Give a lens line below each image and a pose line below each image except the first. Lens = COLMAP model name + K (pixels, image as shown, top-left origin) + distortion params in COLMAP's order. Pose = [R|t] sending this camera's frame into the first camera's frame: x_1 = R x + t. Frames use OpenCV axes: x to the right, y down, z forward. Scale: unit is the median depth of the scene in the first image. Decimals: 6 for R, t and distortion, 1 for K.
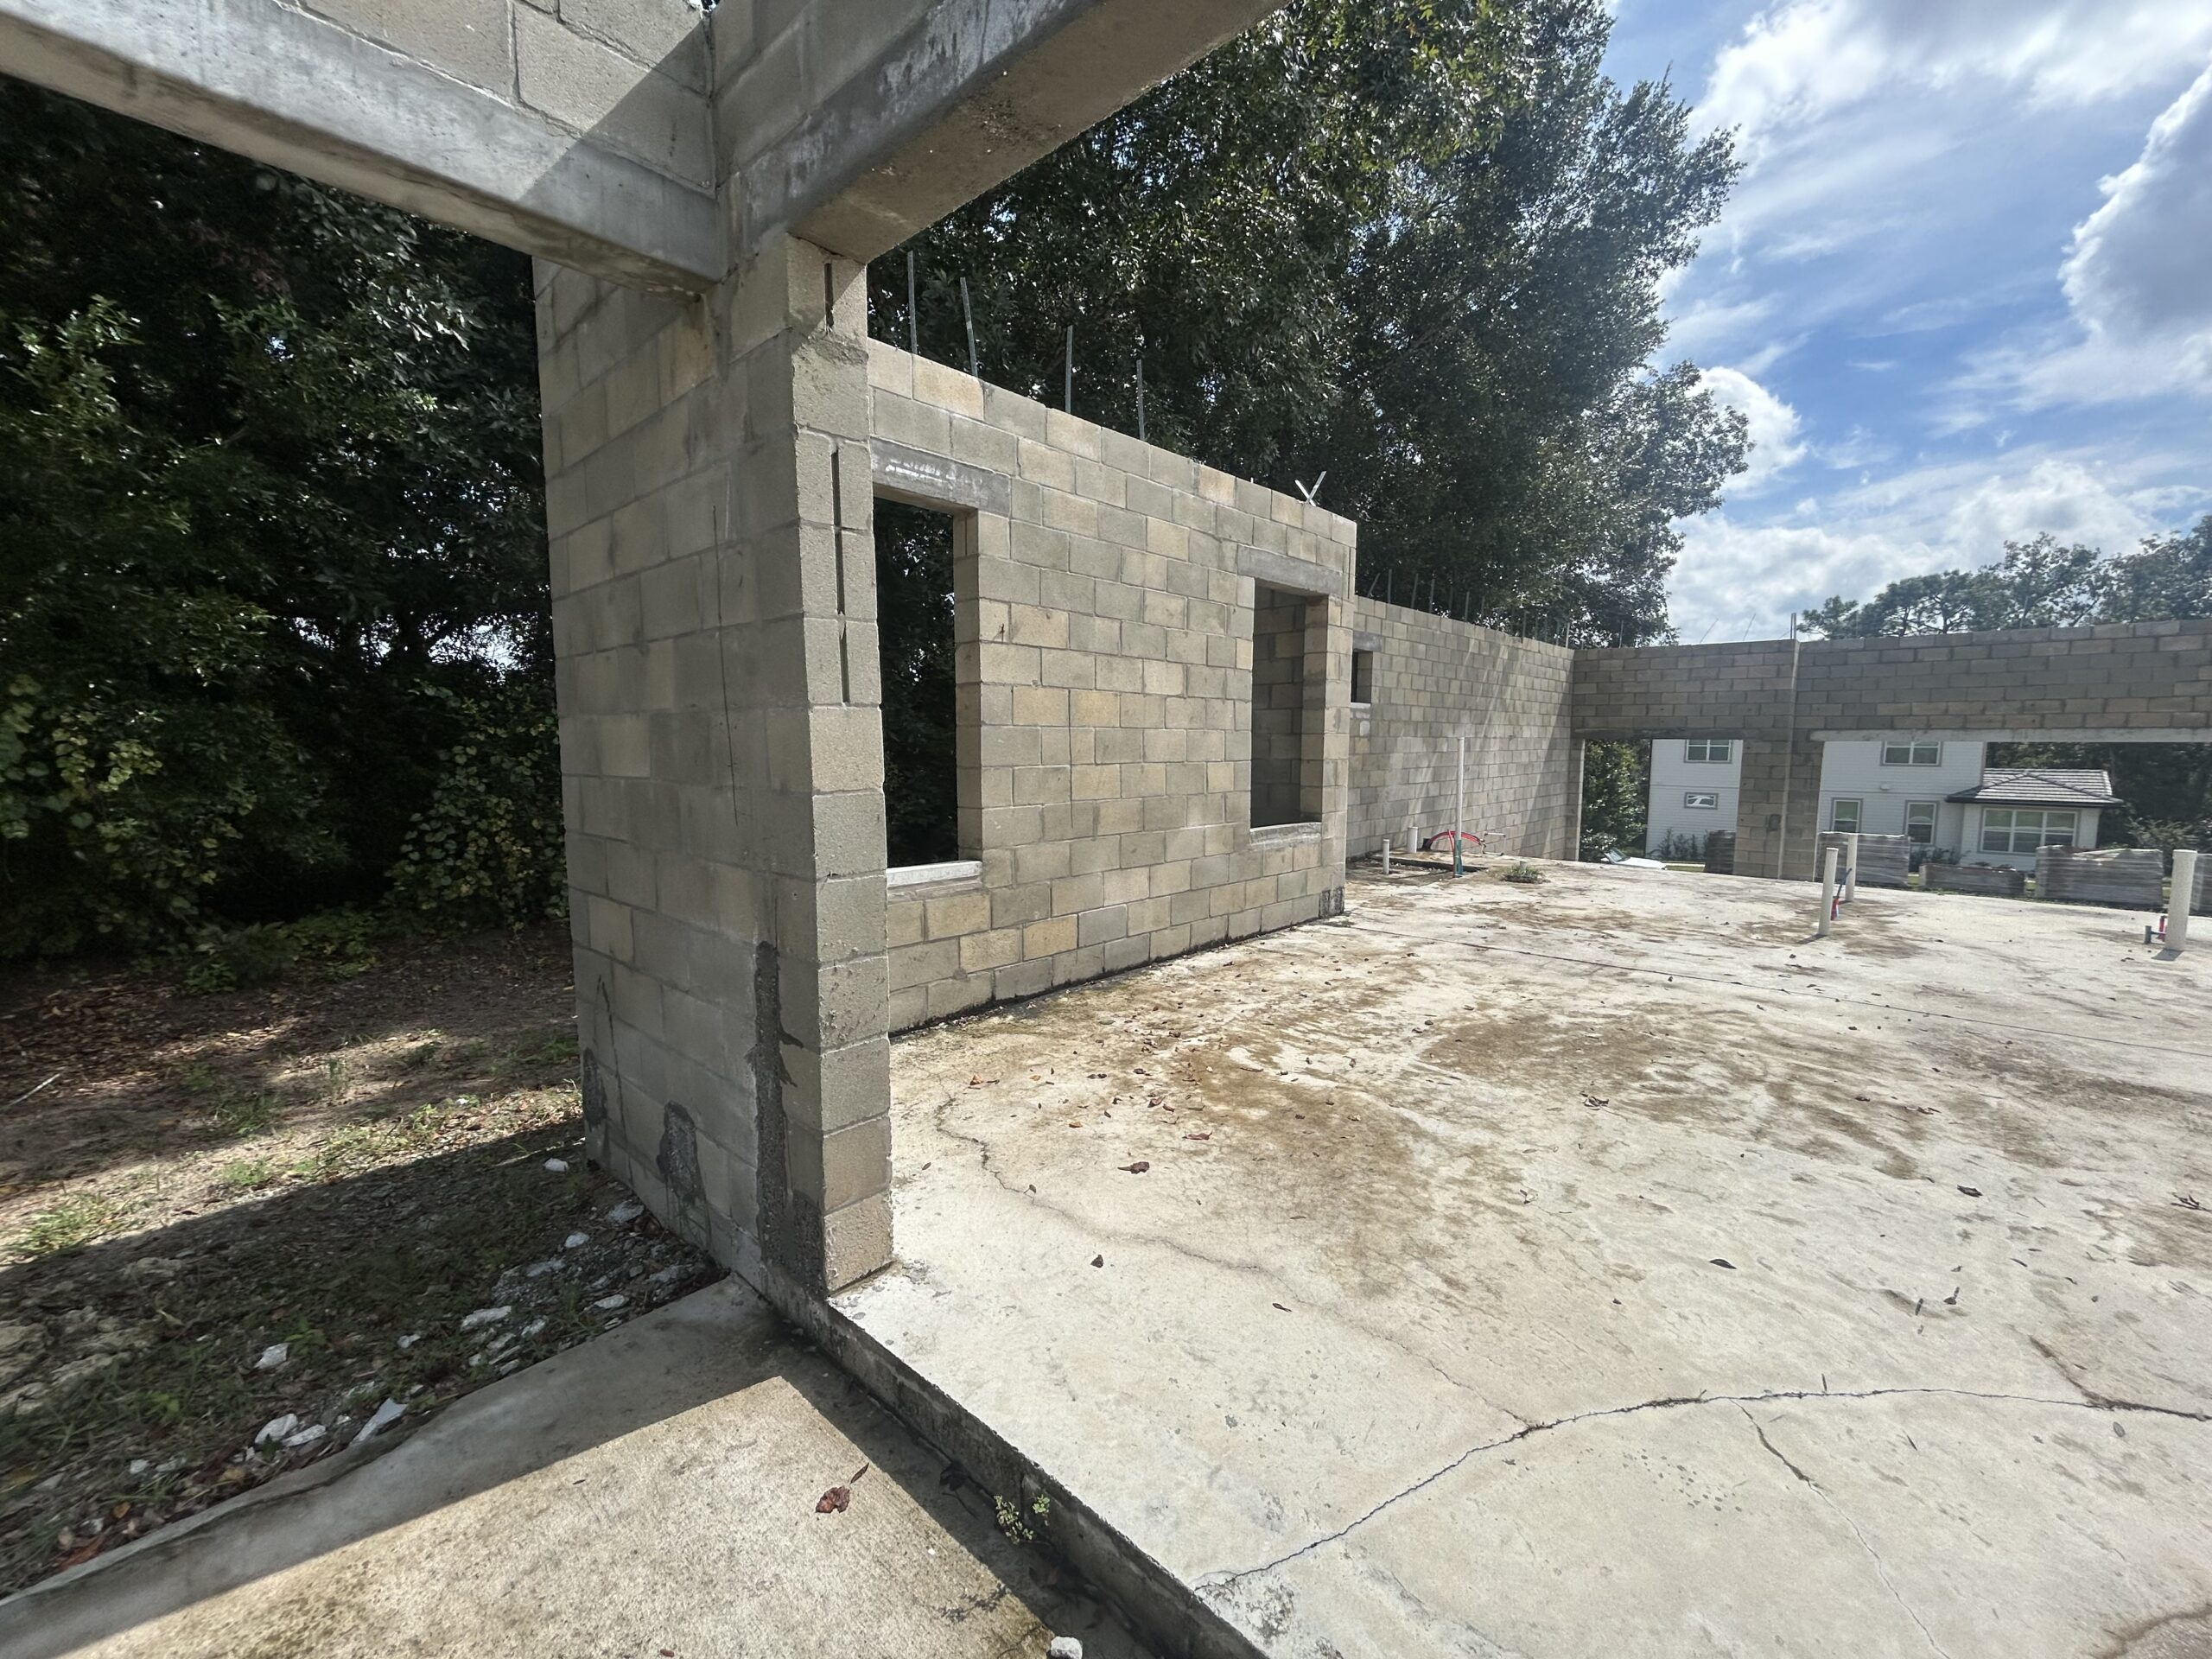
lens RADIAL K [[902.0, 0, 1098.6], [0, 902.0, 845.2], [0, 0, 1]] dist [-0.000222, 0.000832]
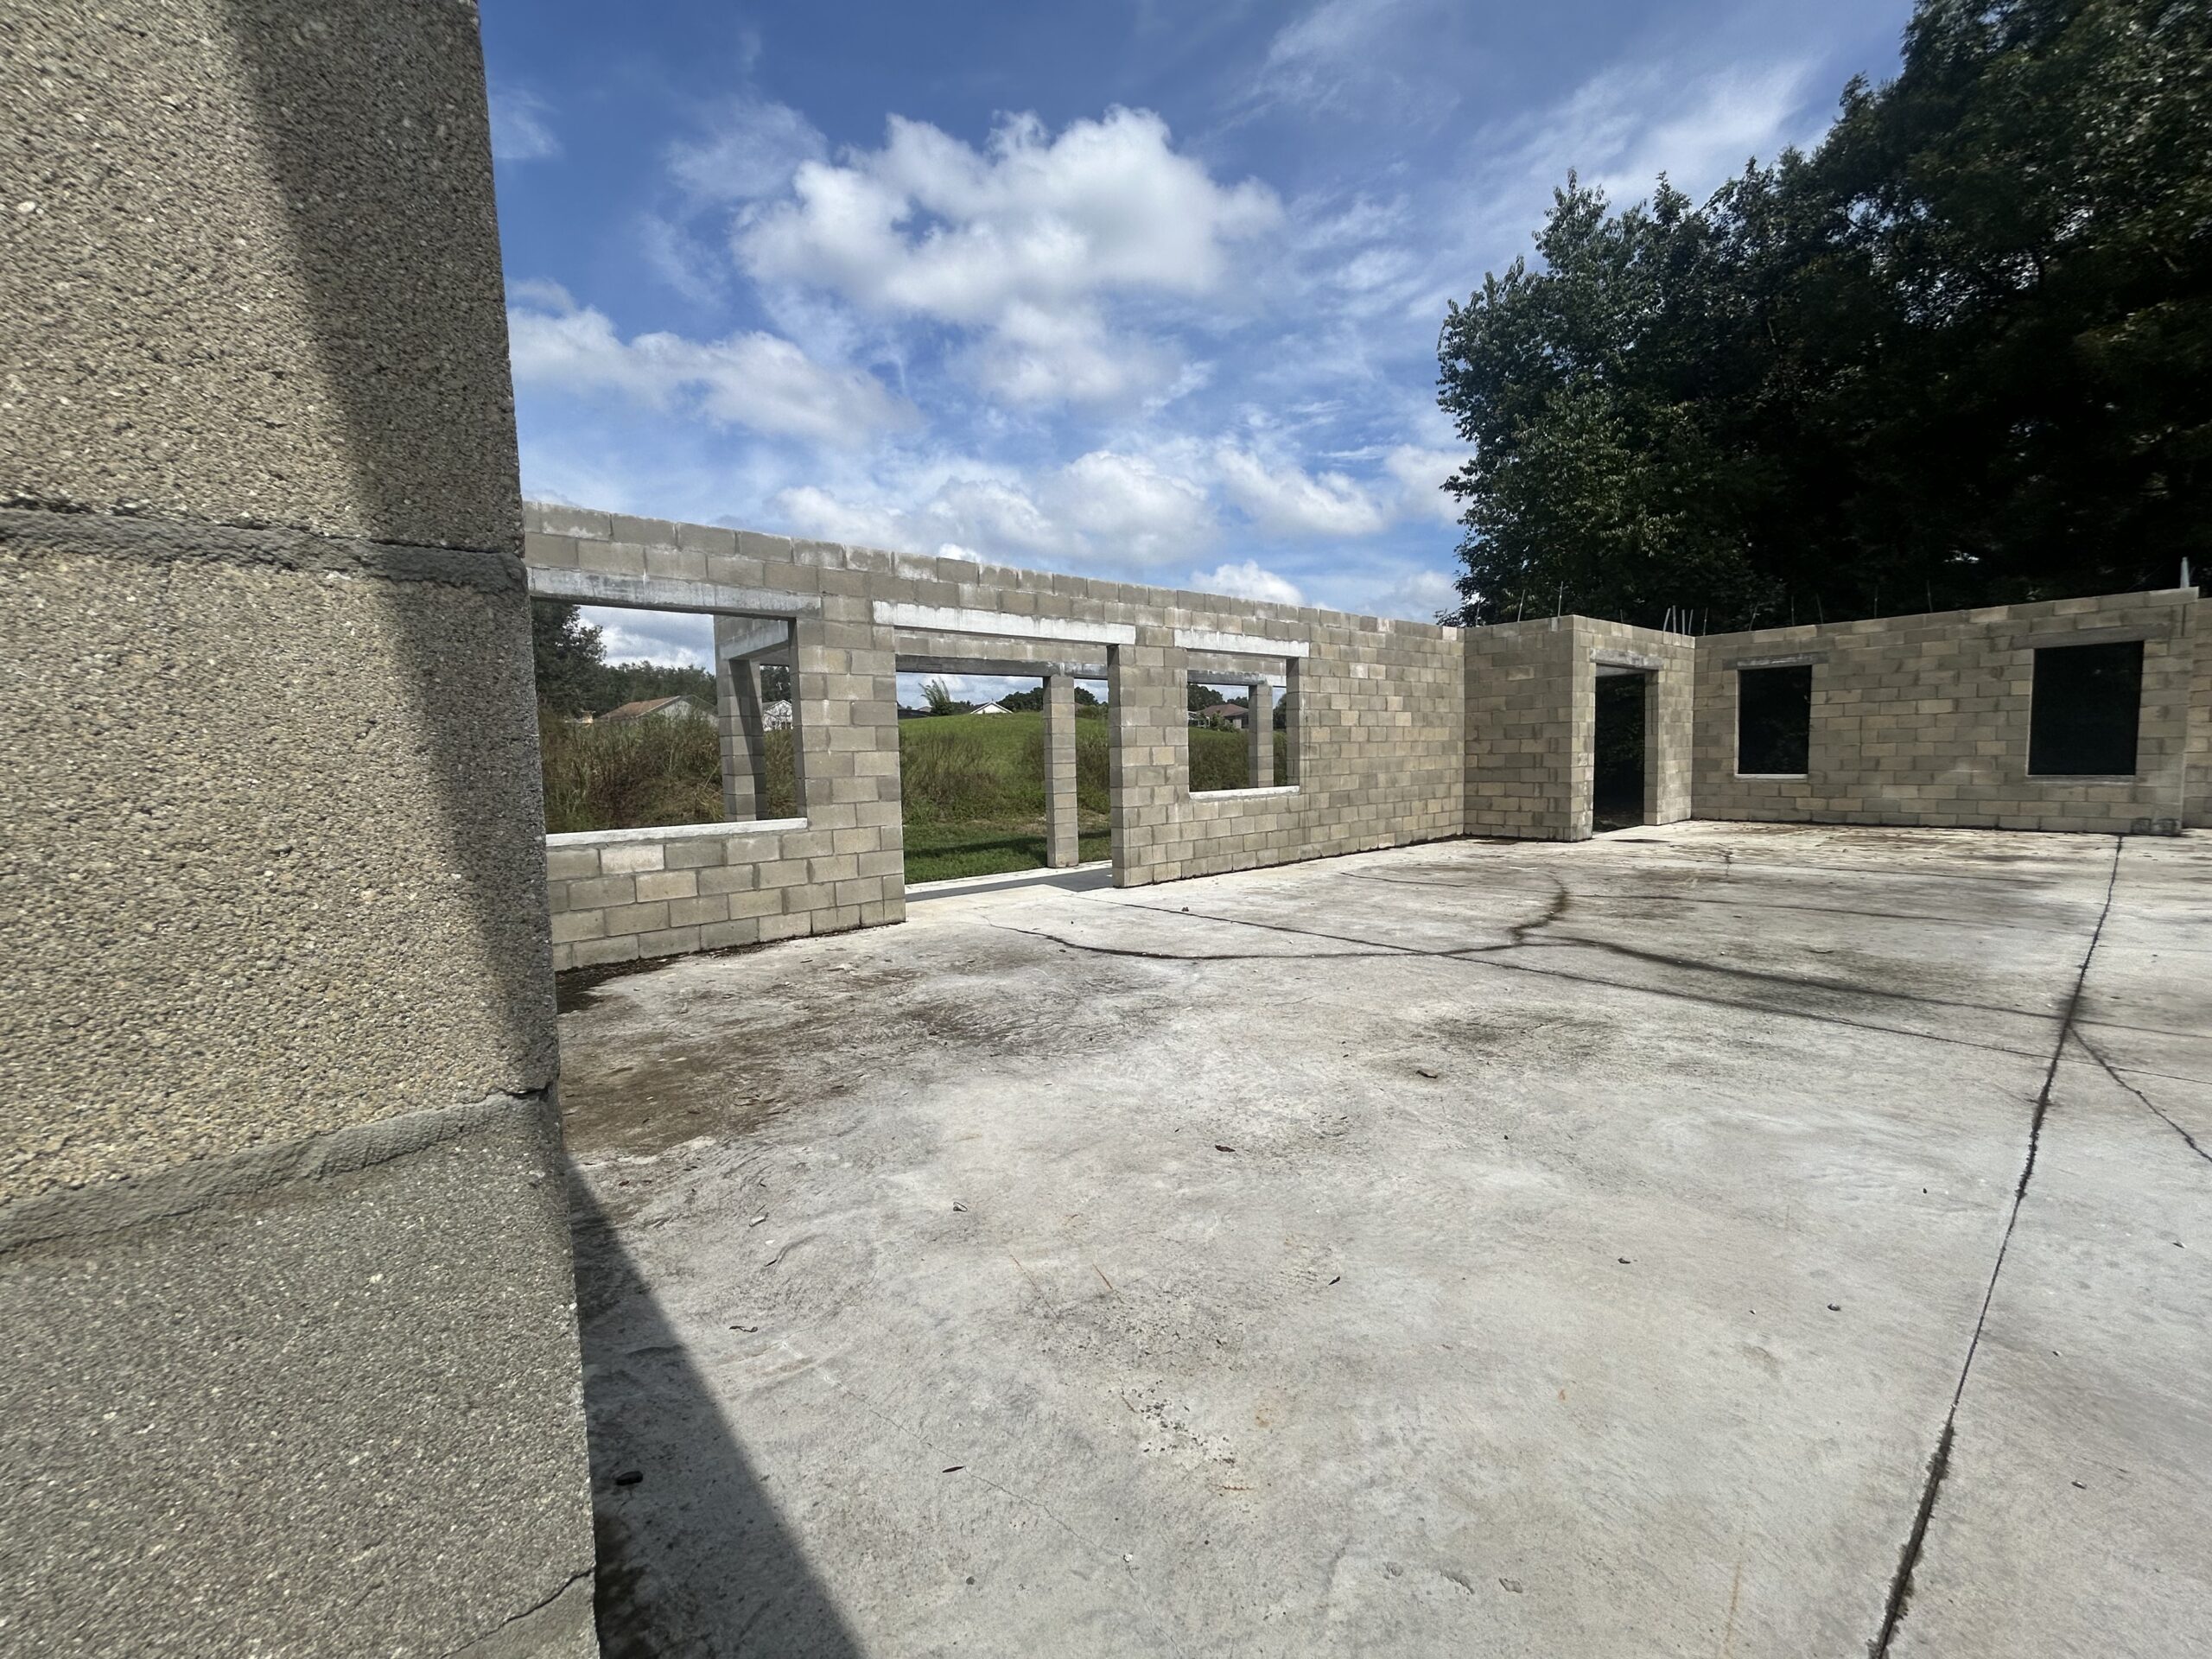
lens RADIAL K [[902.0, 0, 1101.7], [0, 902.0, 828.8], [0, 0, 1]] dist [-0.000222, 0.000832]
pose [[-0.130609, 0.079007, -0.988281, 1.453107], [-0.089728, 0.991787, 0.091145, 0.061351], [0.987365, 0.100581, -0.122447, -0.449521]]
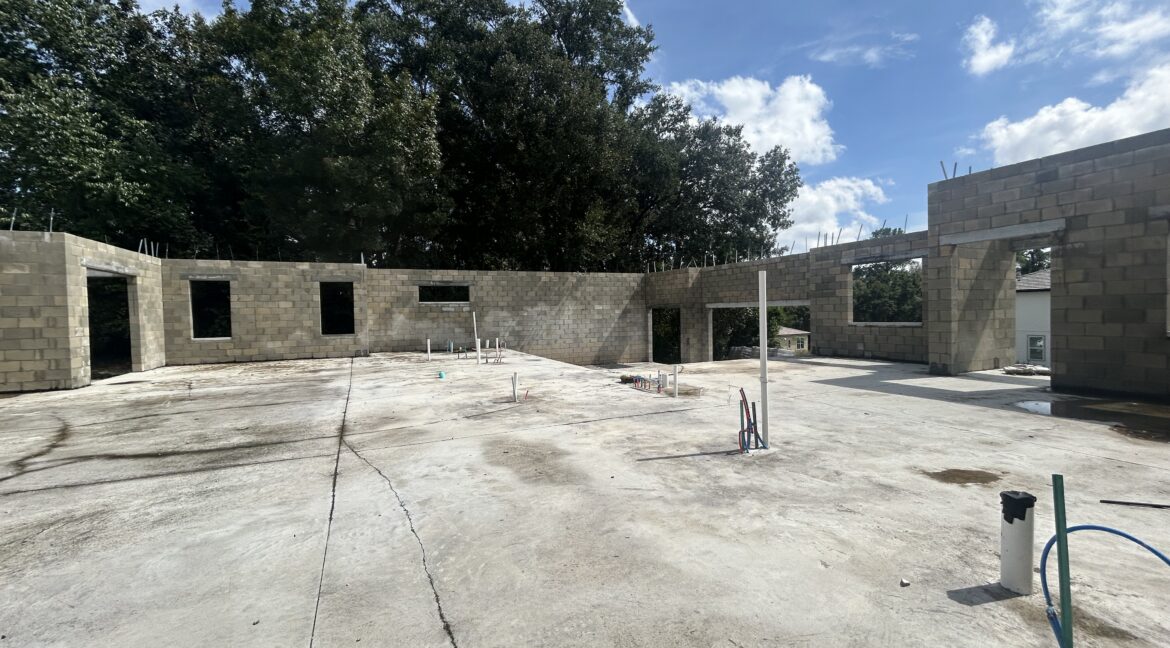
lens RADIAL K [[478.7, 0, 582.2], [0, 478.7, 323.9], [0, 0, 1]] dist [-0.003237, 0.001335]
pose [[0.918355, -0.011401, -0.395593, 1.444501], [-0.023574, 0.996234, -0.083438, 0.061258], [0.395055, 0.085952, 0.914628, -0.440301]]
